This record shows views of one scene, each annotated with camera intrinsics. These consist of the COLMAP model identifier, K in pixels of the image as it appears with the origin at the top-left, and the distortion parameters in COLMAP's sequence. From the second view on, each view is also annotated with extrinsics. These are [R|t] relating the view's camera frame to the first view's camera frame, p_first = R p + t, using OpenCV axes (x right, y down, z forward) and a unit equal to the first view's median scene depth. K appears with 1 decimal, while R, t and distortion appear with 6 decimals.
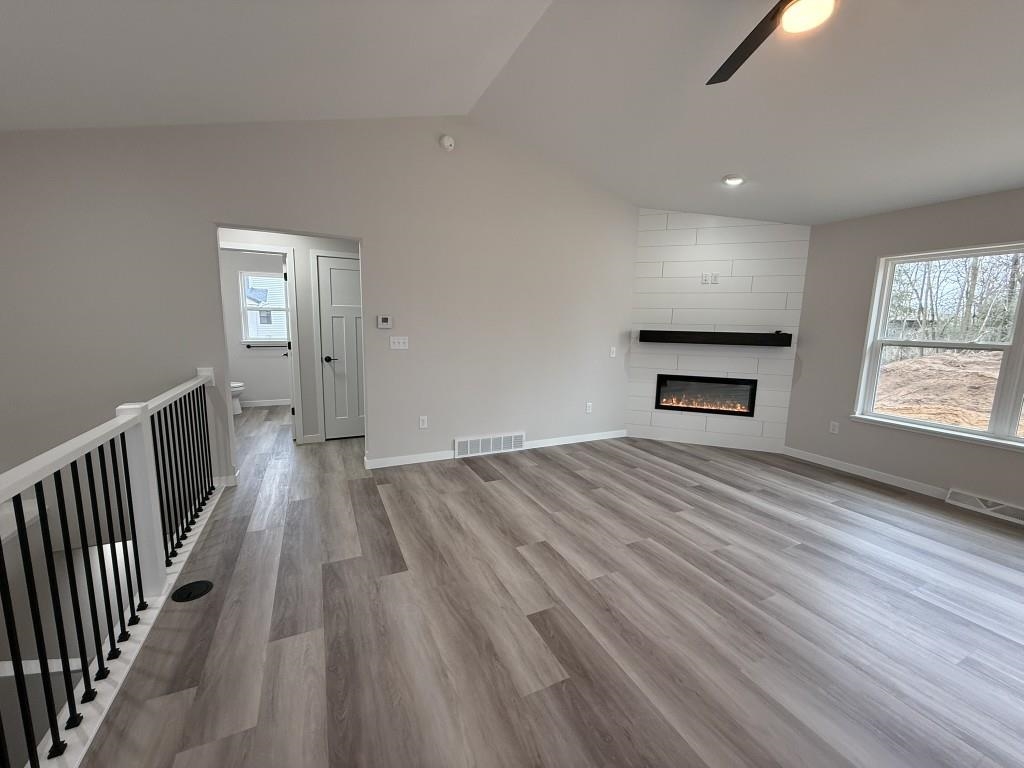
lens RADIAL K [[406.7, 0, 508.8], [0, 406.7, 382.5], [0, 0, 1]] dist [-0.000627, 0.000257]
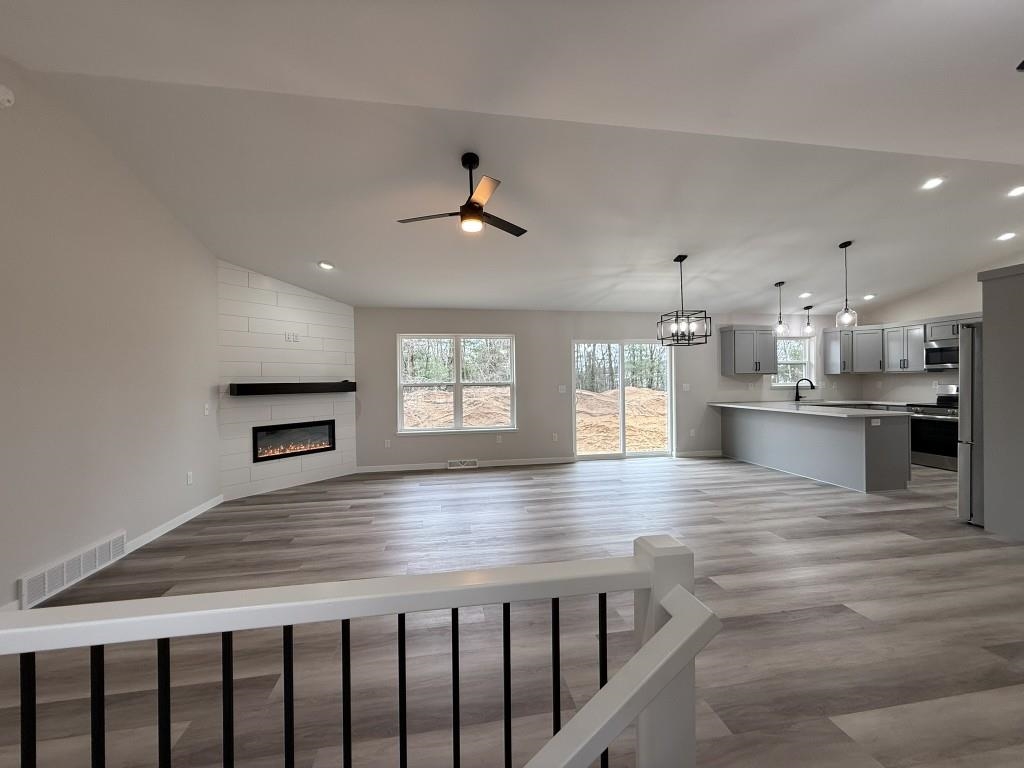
lens RADIAL K [[406.7, 0, 508.9], [0, 406.7, 381.1], [0, 0, 1]] dist [-0.000627, 0.000257]
pose [[0.272657, -0.025255, 0.961780, -0.526919], [0.160340, 0.986868, -0.019541, -0.015258], [-0.948657, 0.159539, 0.273126, 0.151483]]
